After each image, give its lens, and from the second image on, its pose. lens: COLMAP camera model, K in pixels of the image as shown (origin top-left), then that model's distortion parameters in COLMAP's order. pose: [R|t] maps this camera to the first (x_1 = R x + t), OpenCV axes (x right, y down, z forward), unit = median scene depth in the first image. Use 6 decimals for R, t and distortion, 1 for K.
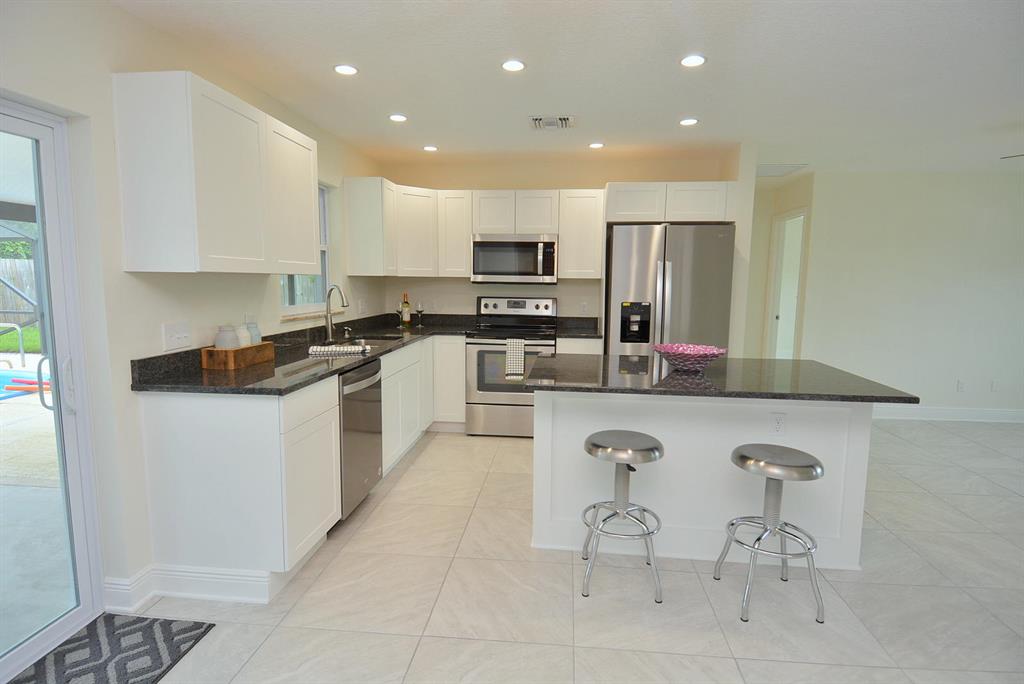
lens RADIAL K [[528.8, 0, 521.2], [0, 528.8, 342.0], [0, 0, 1]] dist [-0.002663, -0.017073]
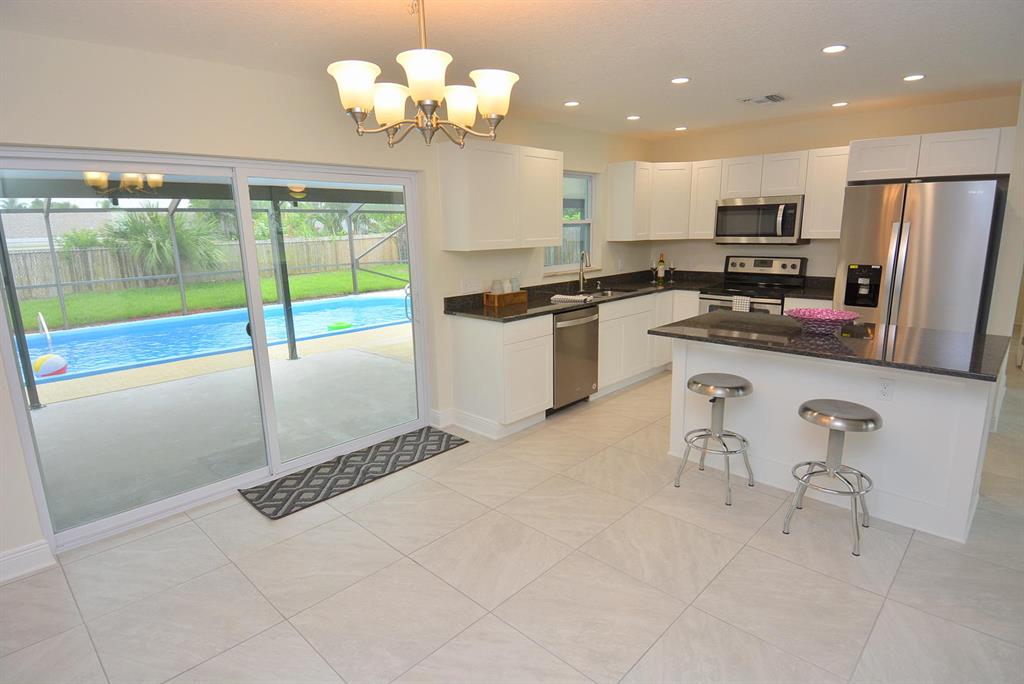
lens RADIAL K [[528.8, 0, 514.9], [0, 528.8, 337.1], [0, 0, 1]] dist [-0.002663, -0.017073]
pose [[0.783528, 0.096784, -0.613773, 0.403042], [-0.041837, 0.993770, 0.103297, -0.020477], [0.619947, -0.055258, 0.782696, -0.213569]]
